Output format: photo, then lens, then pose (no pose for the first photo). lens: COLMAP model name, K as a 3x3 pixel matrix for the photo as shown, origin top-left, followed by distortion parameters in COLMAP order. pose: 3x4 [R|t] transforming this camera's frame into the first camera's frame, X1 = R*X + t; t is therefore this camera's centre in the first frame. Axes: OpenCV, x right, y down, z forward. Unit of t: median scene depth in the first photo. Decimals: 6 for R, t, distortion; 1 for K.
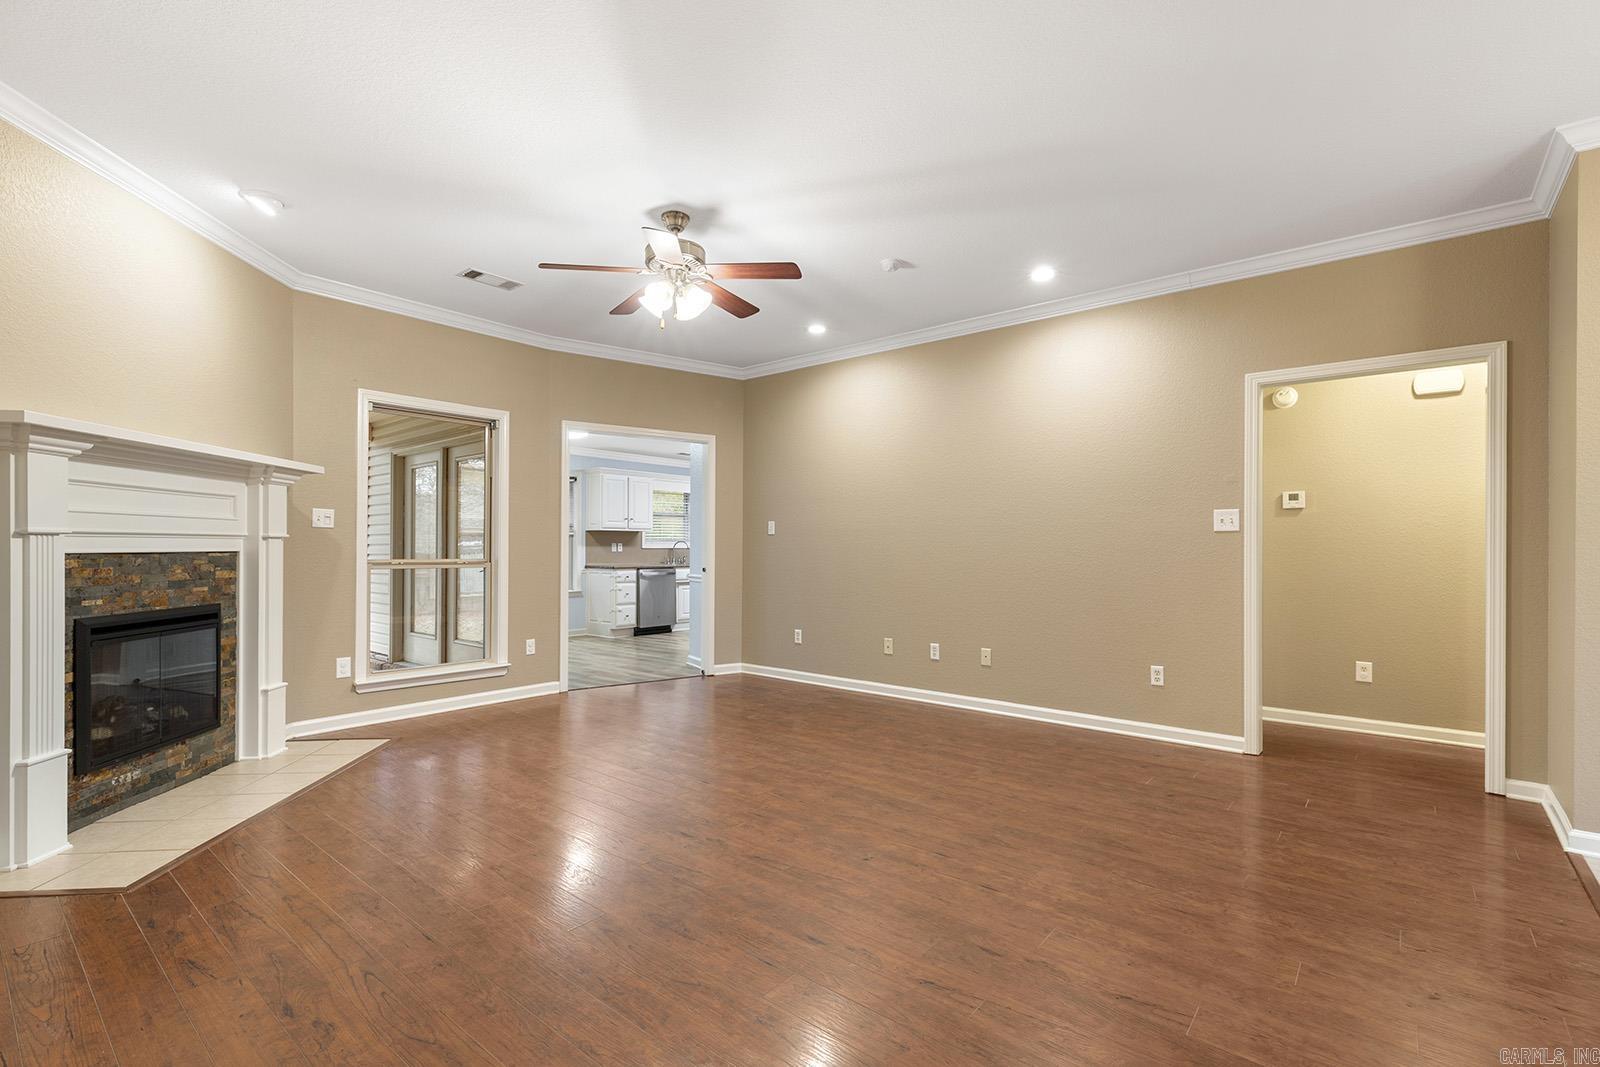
lens RADIAL K [[724.1, 0, 801.4], [0, 724.1, 546.2], [0, 0, 1]] dist [0.008558, -0.002203]
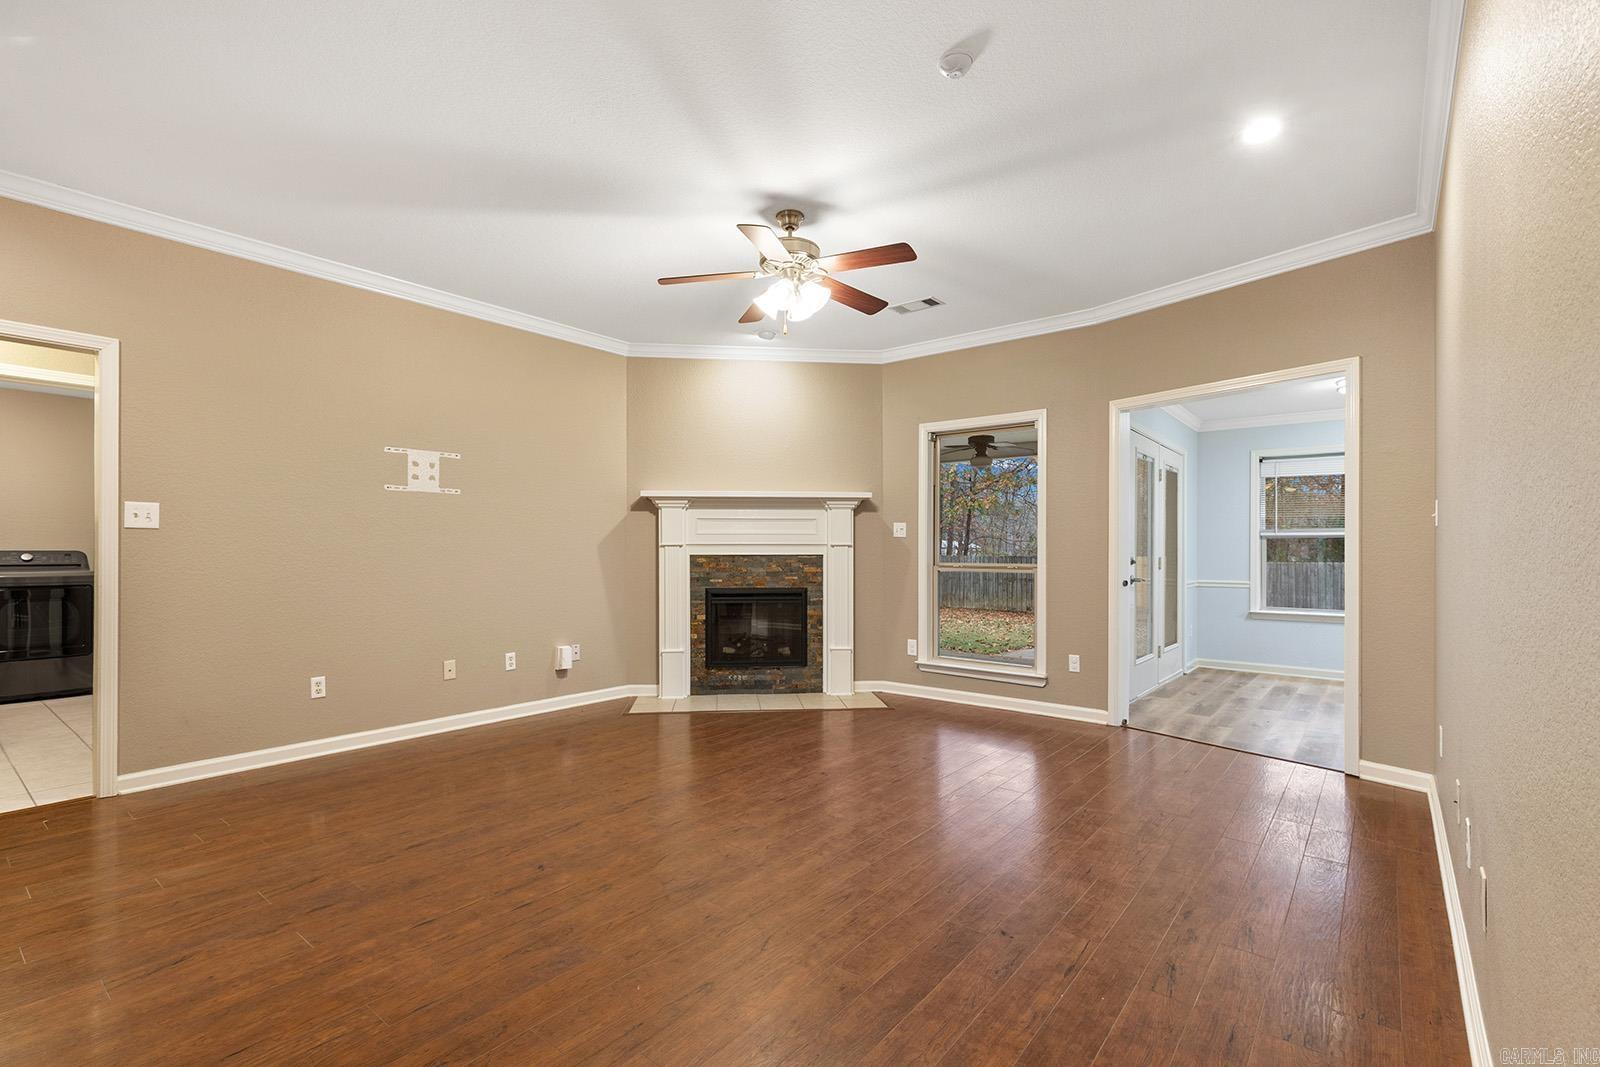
lens RADIAL K [[724.1, 0, 788.3], [0, 724.1, 544.4], [0, 0, 1]] dist [0.008558, -0.002203]
pose [[0.006877, -0.013918, -0.999879, 0.790677], [0.000858, 0.999903, -0.013912, 0.006638], [0.999976, -0.000762, 0.006888, 0.971002]]
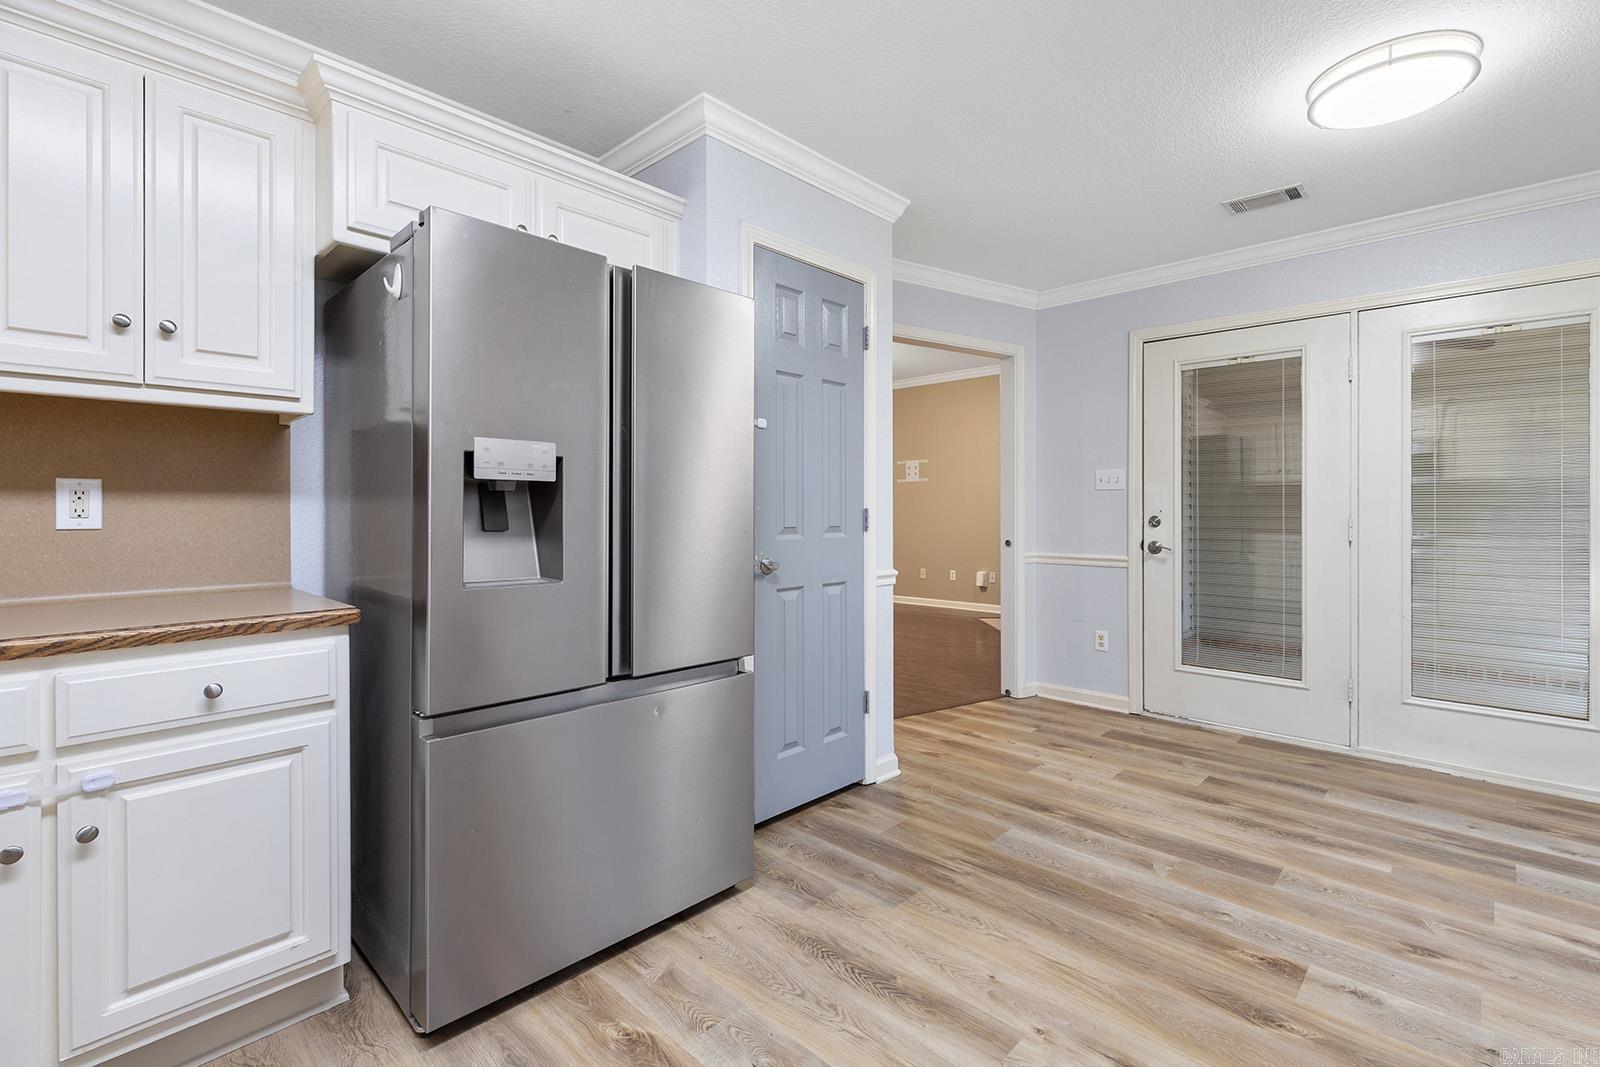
lens RADIAL K [[724.1, 0, 810.8], [0, 724.1, 504.7], [0, 0, 1]] dist [0.008558, -0.002203]
pose [[-0.998430, -0.001646, 0.055990, -0.254005], [-0.002429, 0.999900, -0.013932, 0.012145], [-0.055962, -0.014046, -0.998334, 2.814326]]
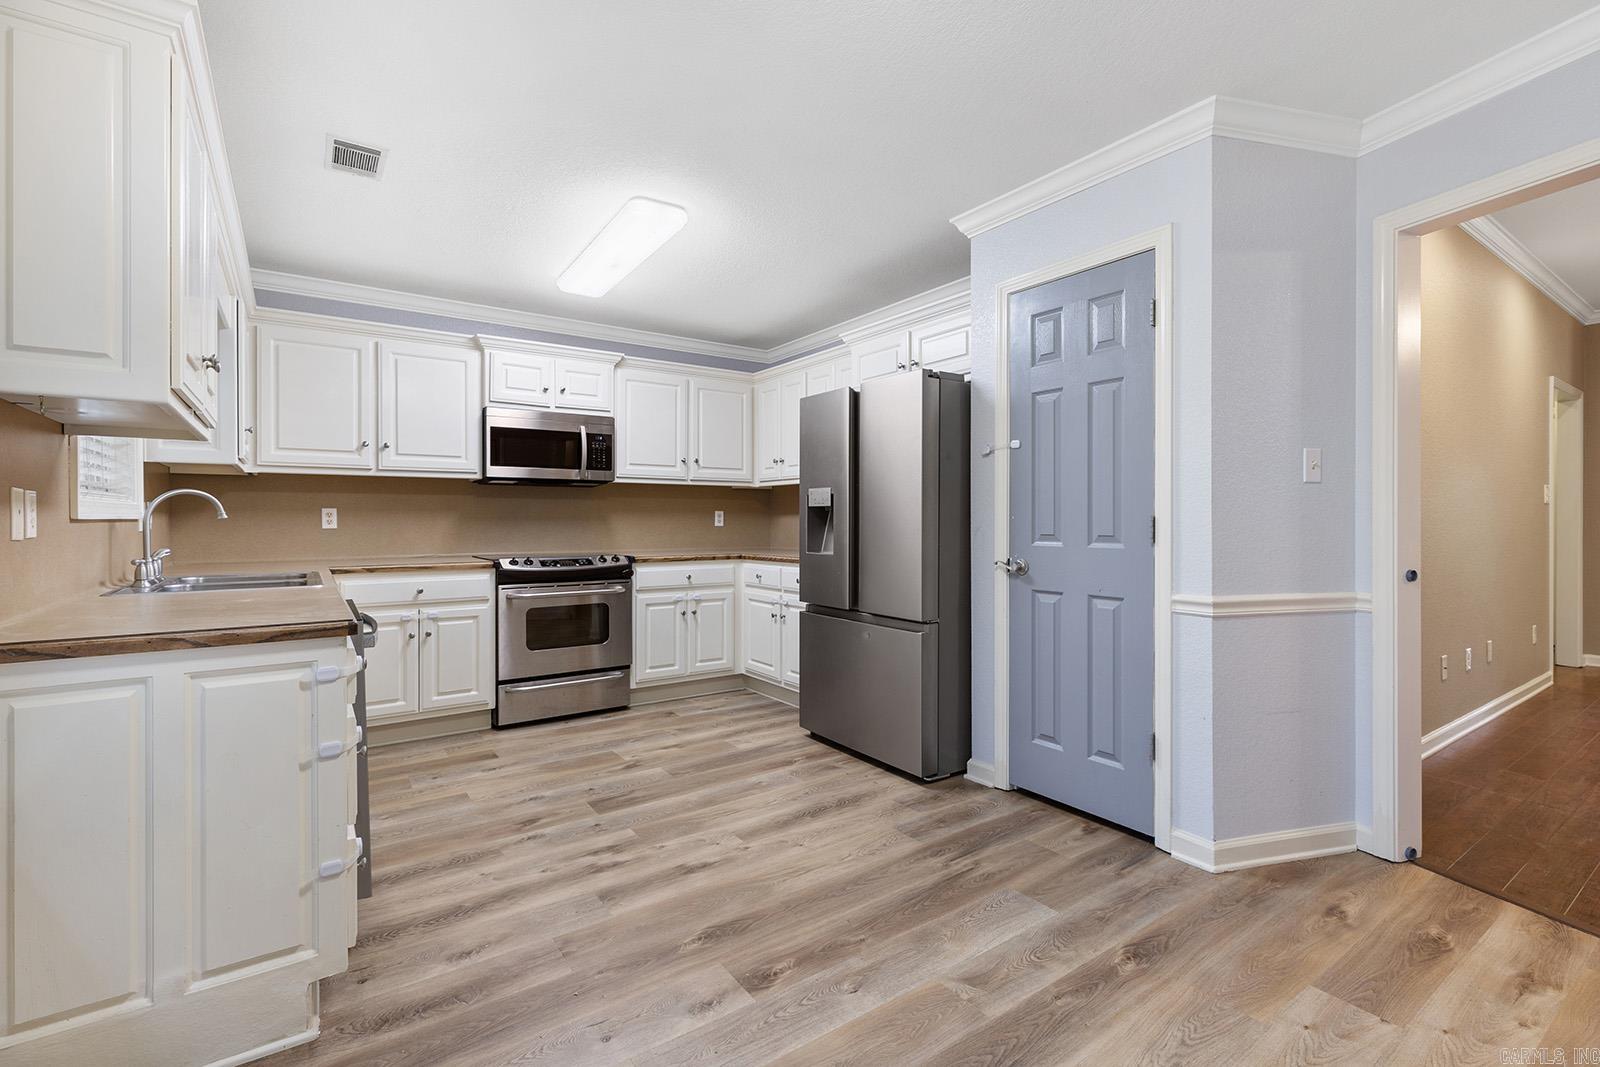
lens RADIAL K [[724.1, 0, 795.1], [0, 724.1, 518.6], [0, 0, 1]] dist [0.008558, -0.002203]
pose [[0.268580, -0.000662, 0.963257, -1.016909], [-0.001155, 0.999999, 0.001010, 0.006709], [-0.963257, -0.001384, 0.268579, 2.139844]]
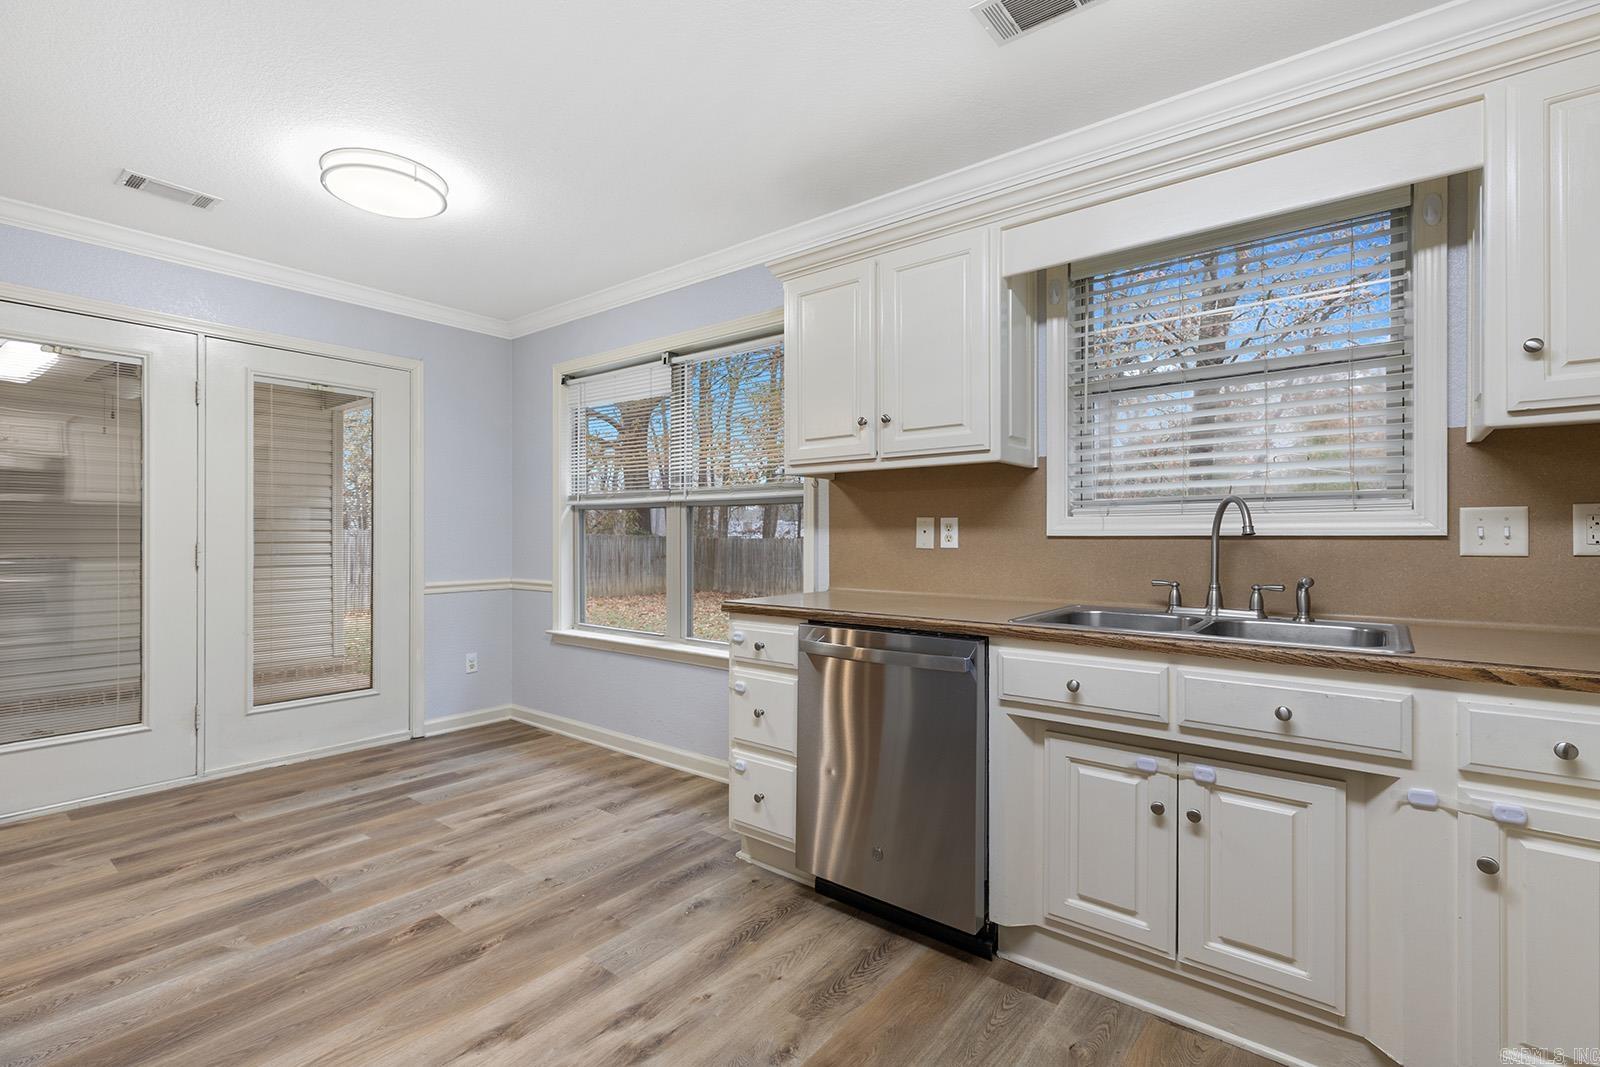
lens RADIAL K [[724.1, 0, 795.1], [0, 724.1, 535.4], [0, 0, 1]] dist [0.008558, -0.002203]
pose [[0.023504, 0.000330, -0.999724, 0.046332], [0.003298, 0.999994, 0.000408, 0.006547], [0.999718, -0.003307, 0.023503, 2.579070]]
